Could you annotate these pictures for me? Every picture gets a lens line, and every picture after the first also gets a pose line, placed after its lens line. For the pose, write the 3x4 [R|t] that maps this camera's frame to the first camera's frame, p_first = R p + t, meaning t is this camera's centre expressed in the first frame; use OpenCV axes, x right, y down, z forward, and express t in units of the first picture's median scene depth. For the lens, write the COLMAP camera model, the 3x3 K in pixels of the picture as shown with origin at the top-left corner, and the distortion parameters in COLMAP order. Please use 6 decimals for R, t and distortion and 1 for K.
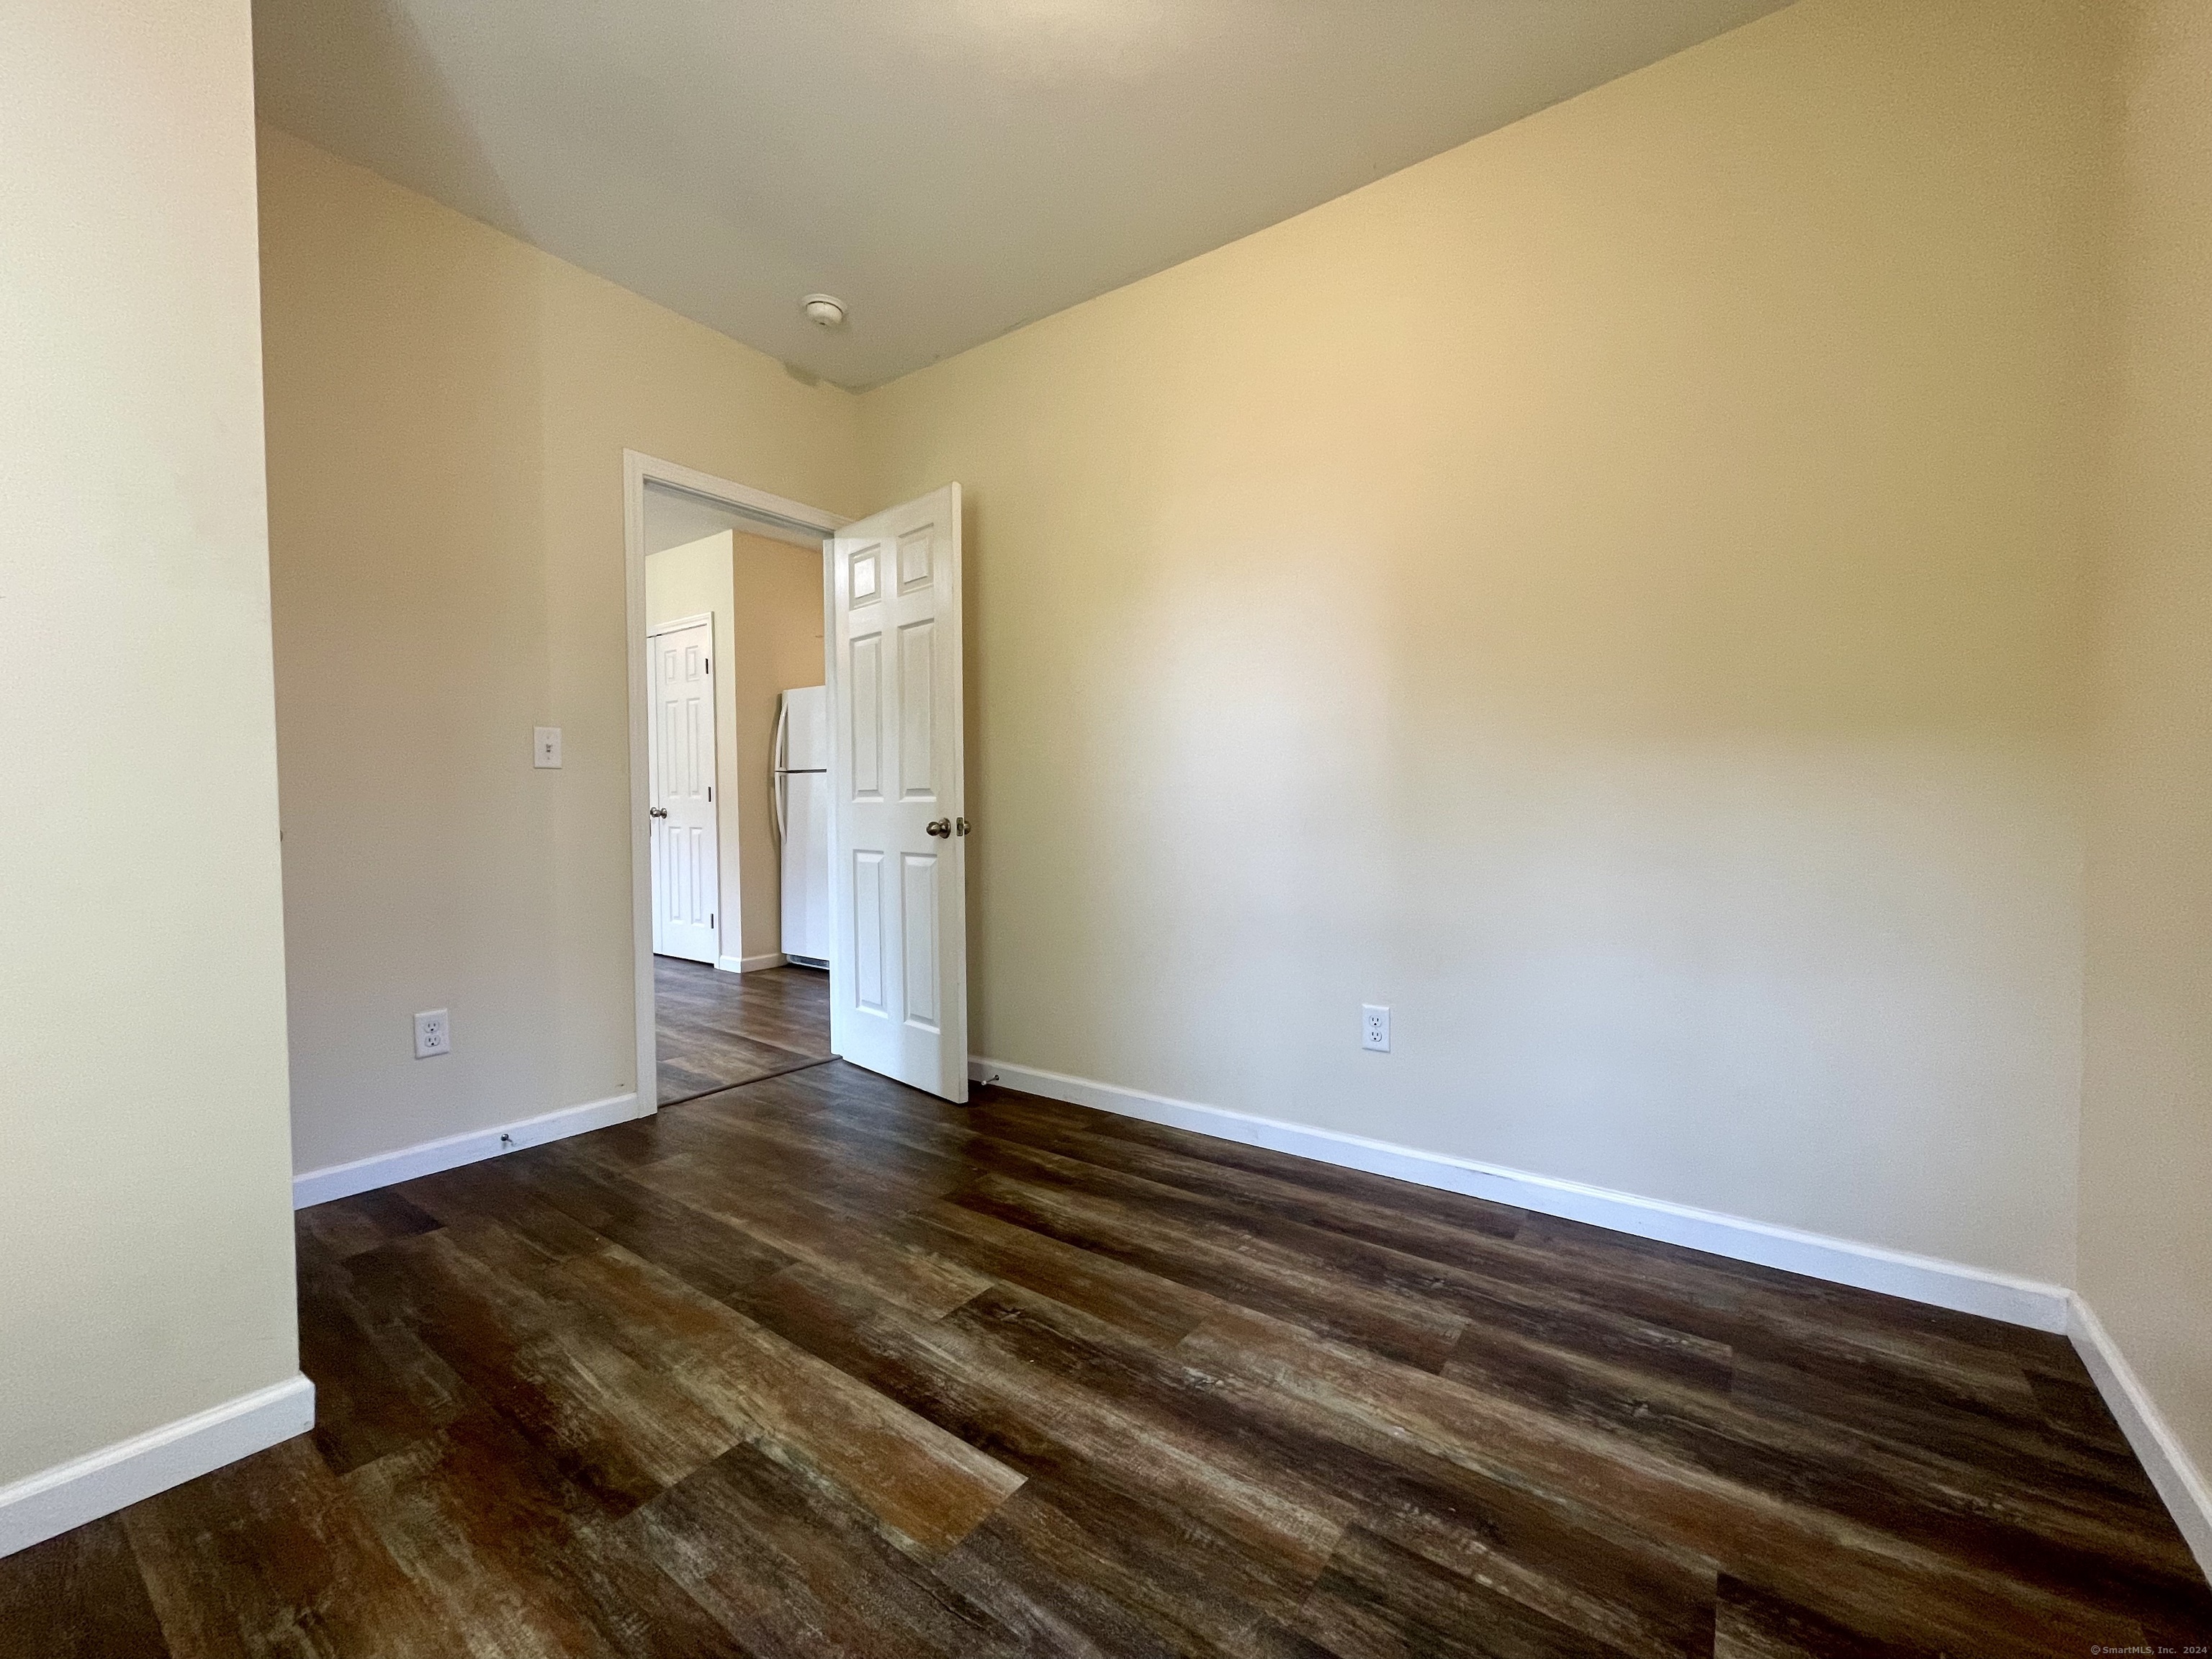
lens RADIAL K [[895.0, 0, 1096.2], [0, 895.0, 825.3], [0, 0, 1]] dist [-0.005305, 0.000023]
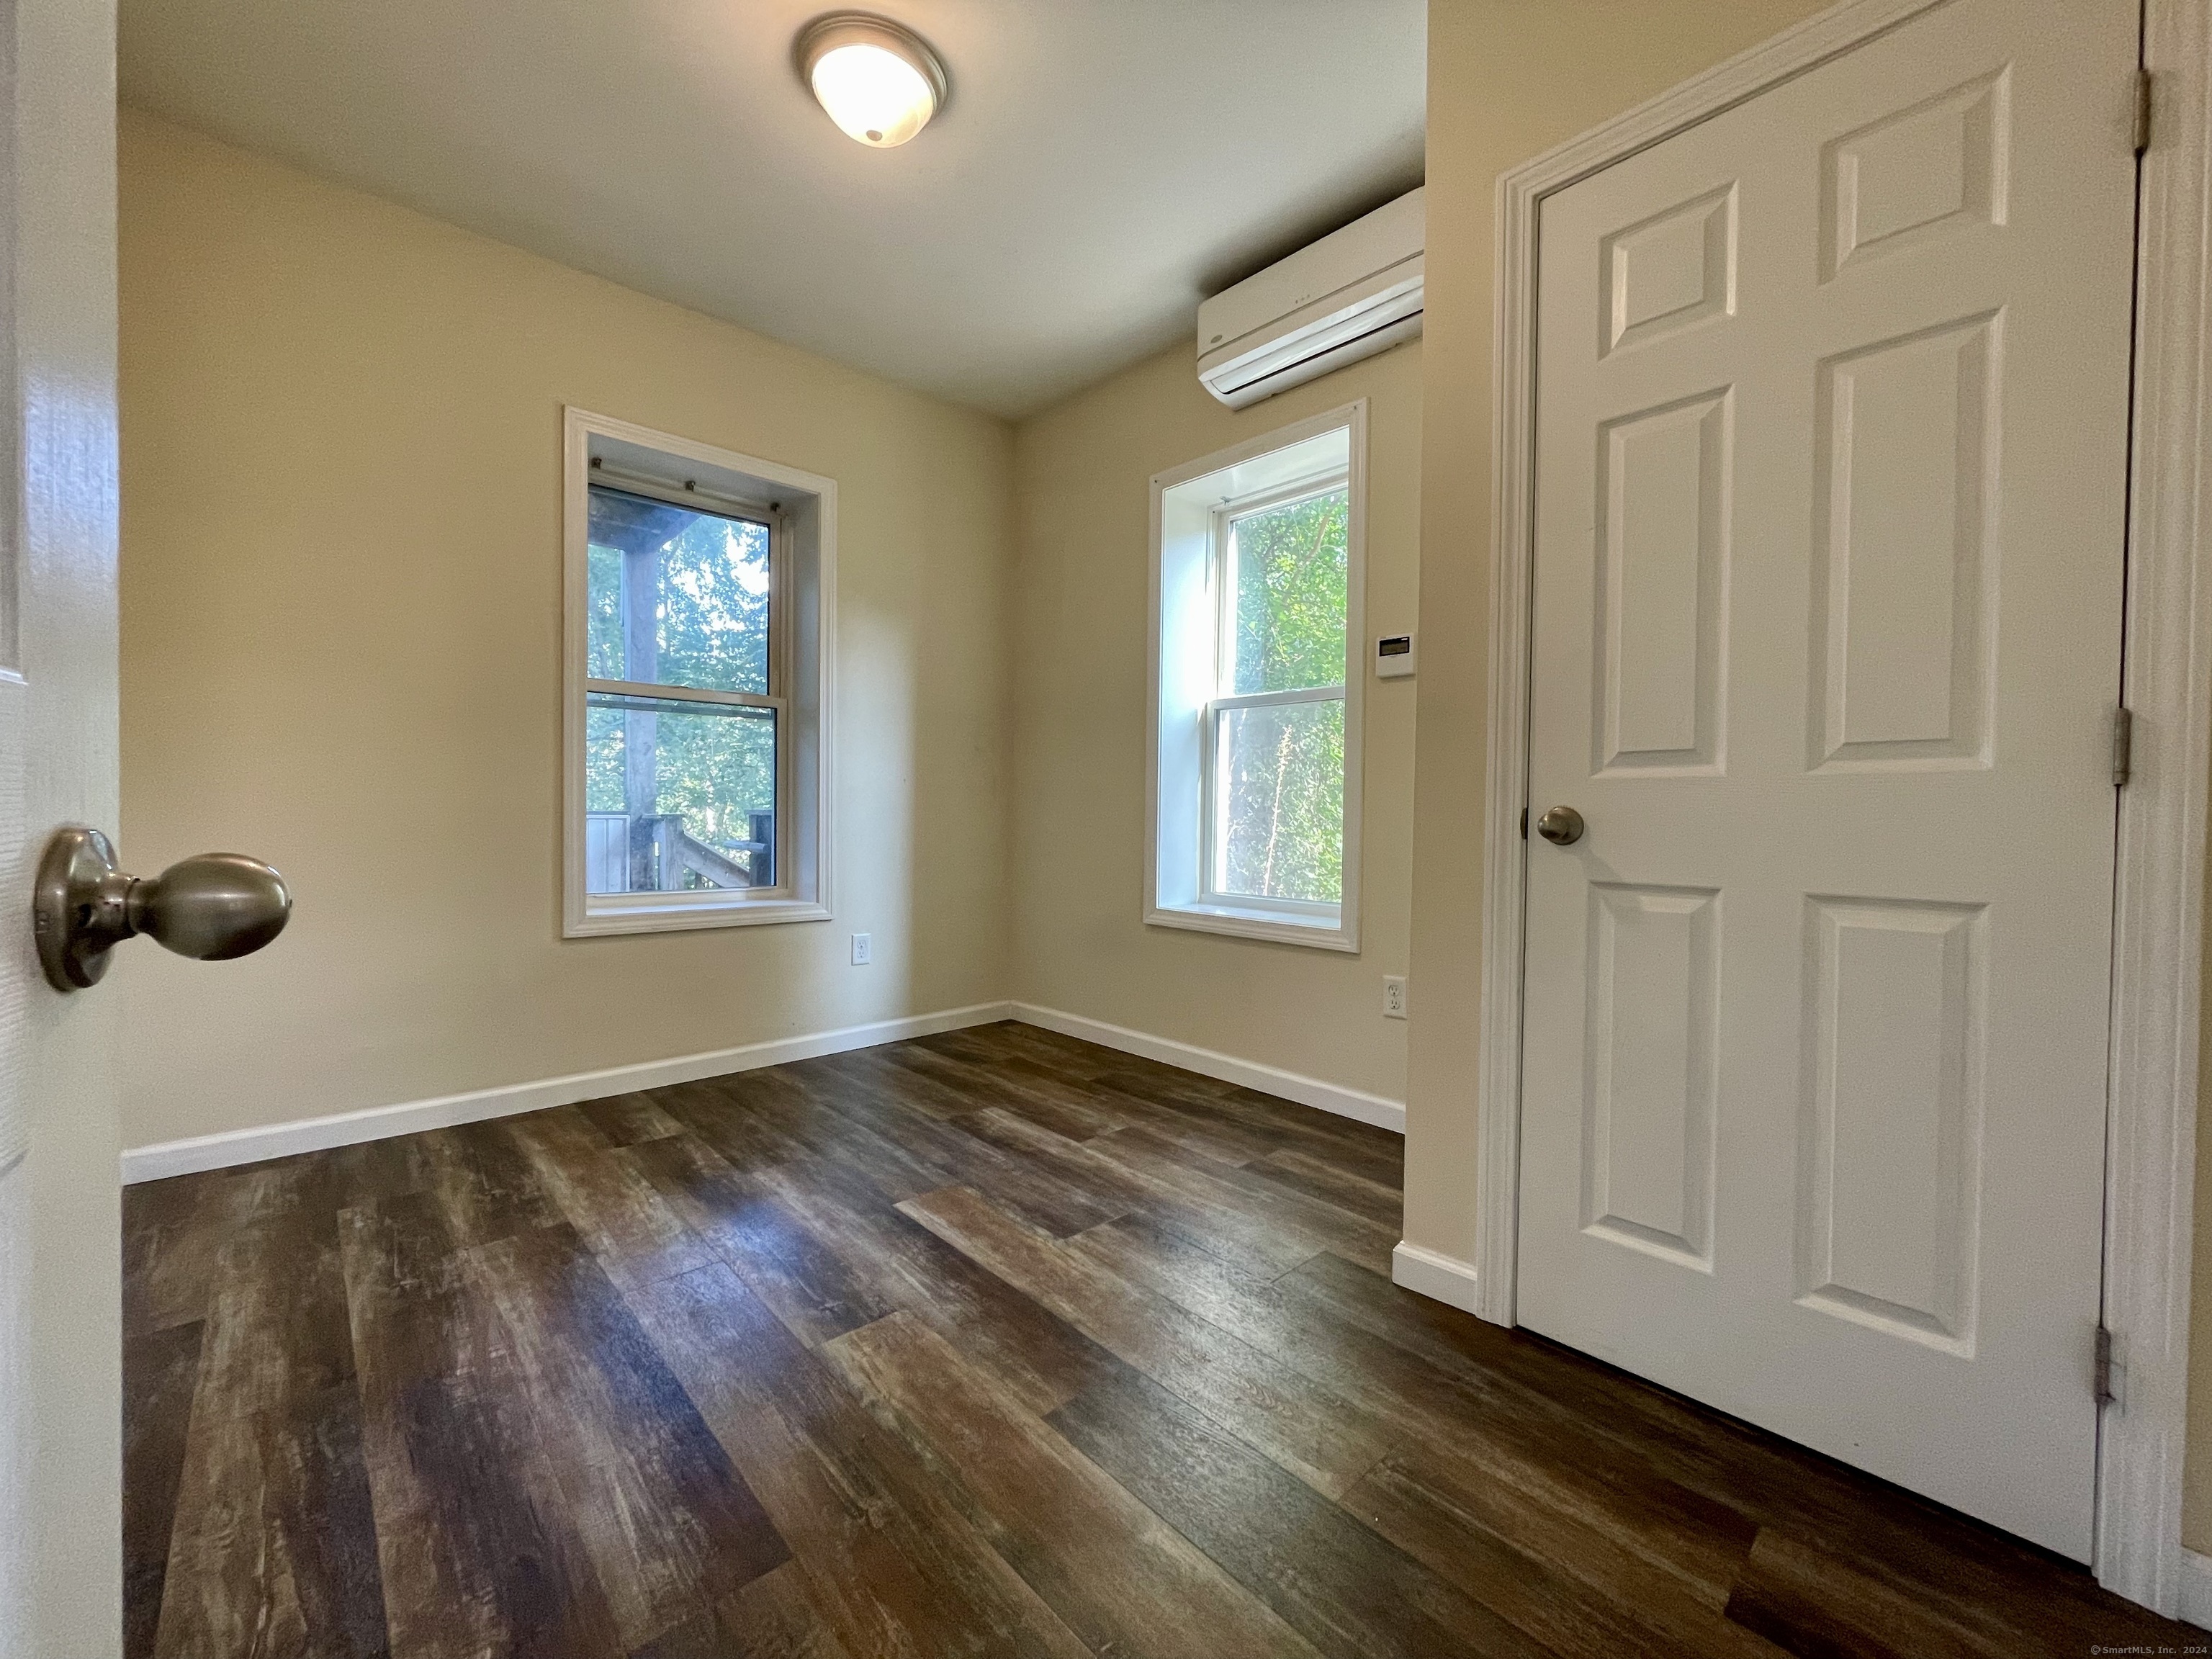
lens RADIAL K [[874.8, 0, 1106.0], [0, 874.8, 829.5], [0, 0, 1]] dist [0.000611, 0.000081]
pose [[-0.981824, -0.011169, 0.189467, -0.594580], [-0.001772, 0.998763, 0.049690, -0.032734], [-0.189788, 0.048451, -0.980629, 1.932175]]
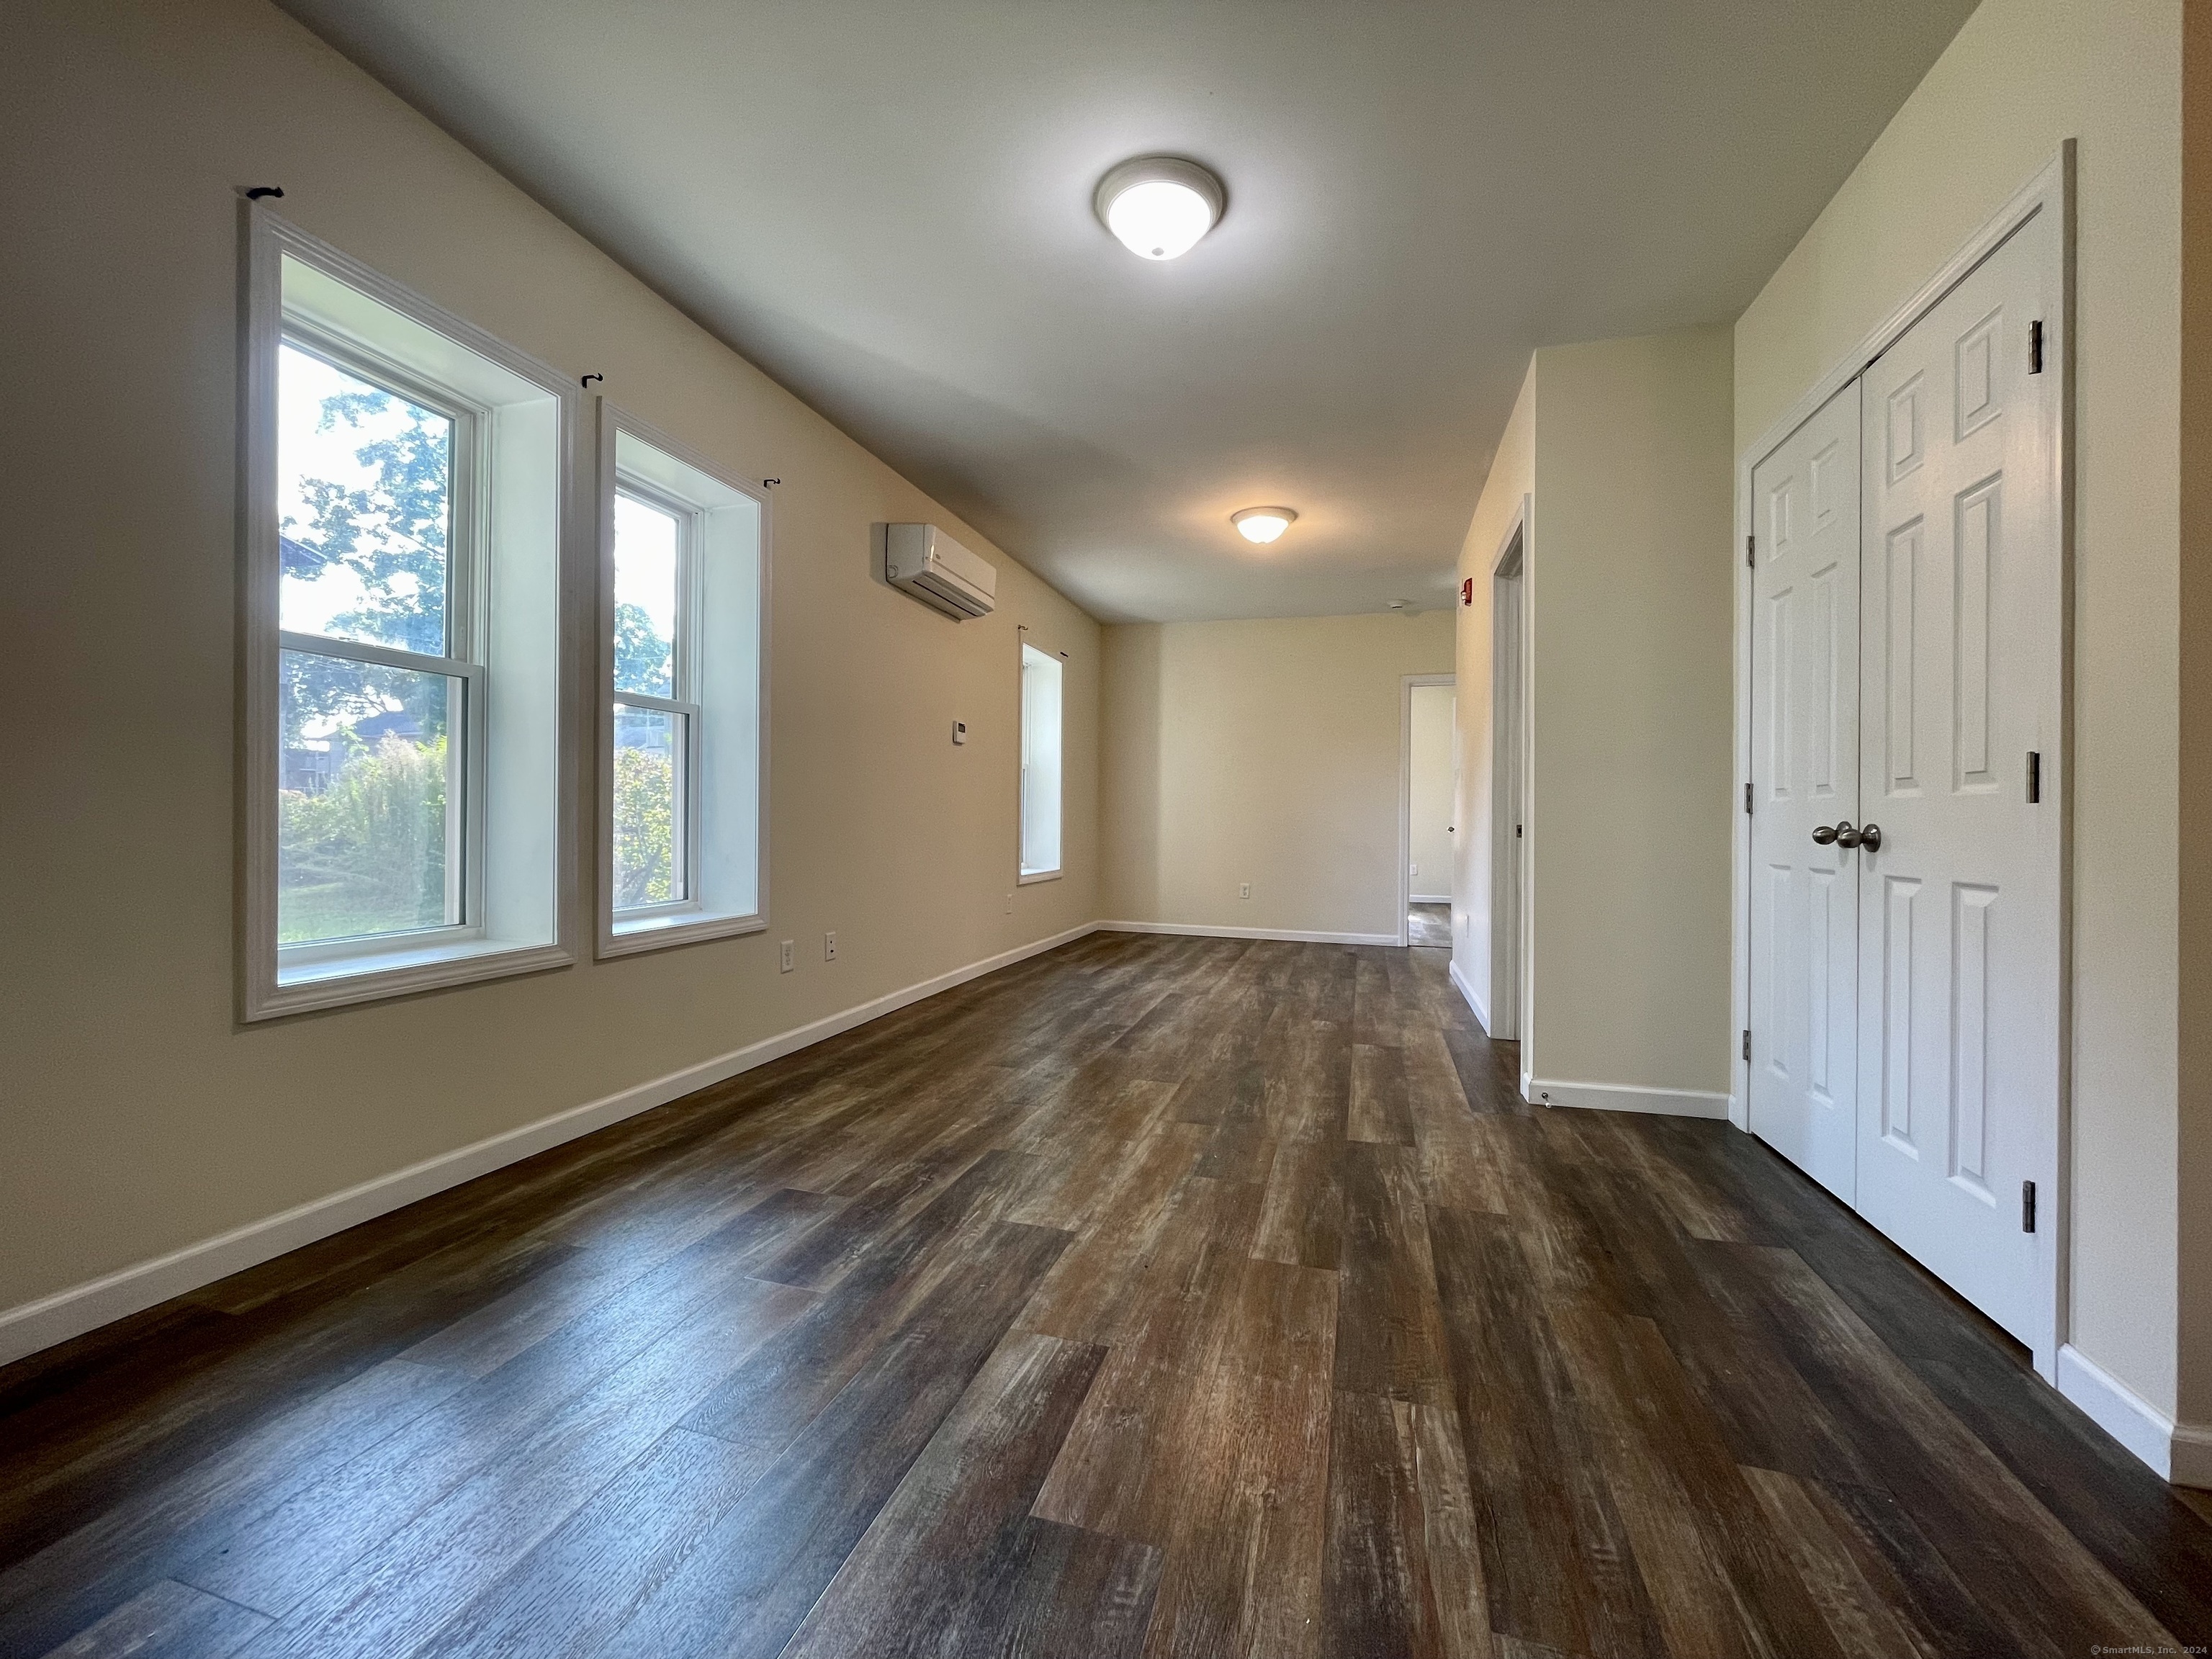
lens RADIAL K [[895.0, 0, 1096.2], [0, 895.0, 825.3], [0, 0, 1]] dist [-0.005305, 0.000023]
pose [[0.342207, 0.010557, -0.939565, -0.388230], [-0.038312, 0.999262, -0.002726, -0.008866], [0.938843, 0.036930, 0.342359, 0.901779]]
